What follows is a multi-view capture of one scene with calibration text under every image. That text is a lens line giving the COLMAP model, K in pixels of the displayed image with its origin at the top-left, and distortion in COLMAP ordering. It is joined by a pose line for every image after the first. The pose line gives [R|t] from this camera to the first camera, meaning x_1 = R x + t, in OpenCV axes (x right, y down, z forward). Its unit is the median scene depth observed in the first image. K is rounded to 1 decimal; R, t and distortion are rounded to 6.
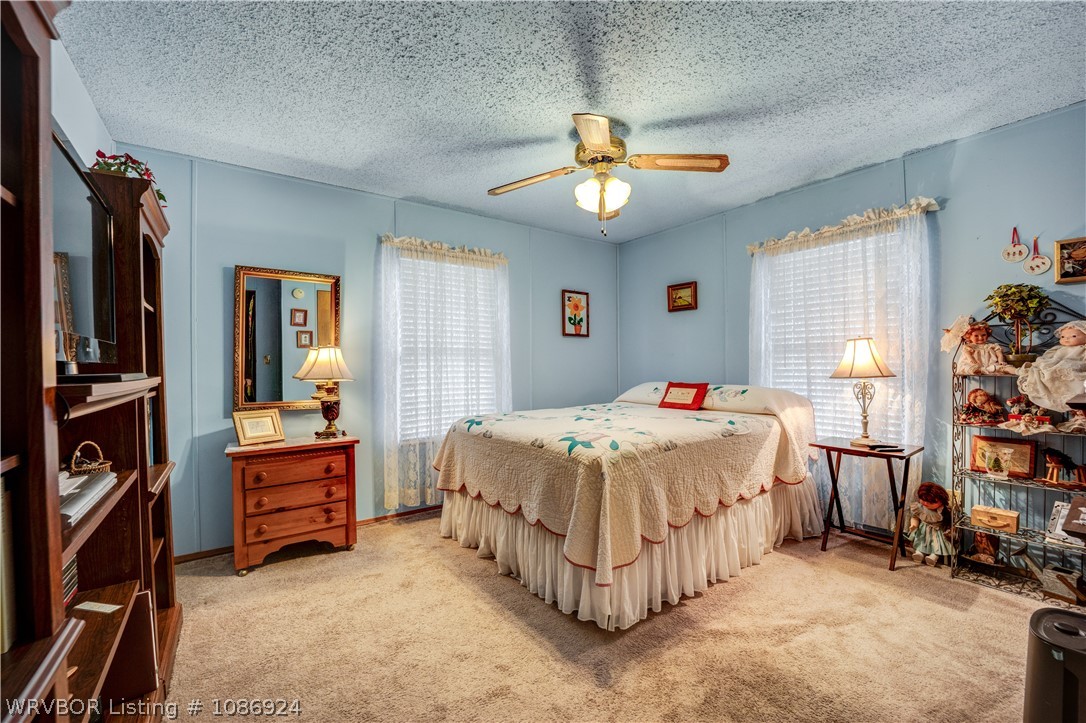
lens RADIAL K [[442.1, 0, 538.7], [0, 442.1, 363.9], [0, 0, 1]] dist [-0.019498, 0.001128]
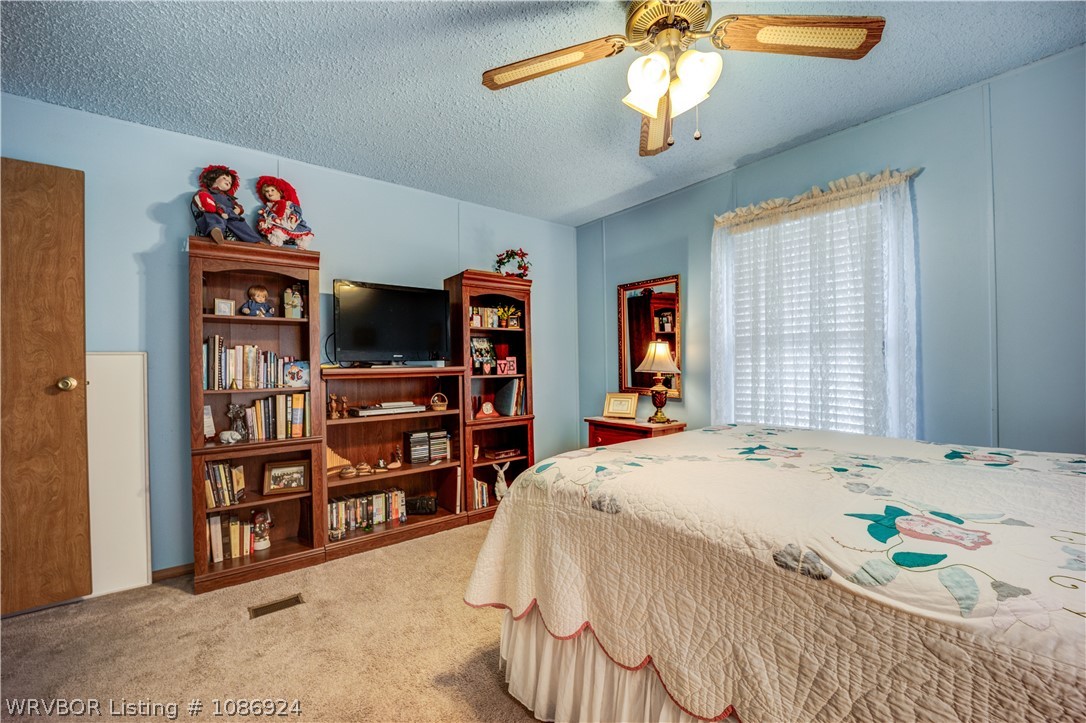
lens RADIAL K [[442.1, 0, 542.3], [0, 442.1, 361.0], [0, 0, 1]] dist [-0.019498, 0.001128]
pose [[0.044475, 0.007007, -0.998986, 0.543509], [0.018446, 0.999799, 0.007834, -0.004377], [0.998840, -0.018776, 0.044337, 0.564501]]
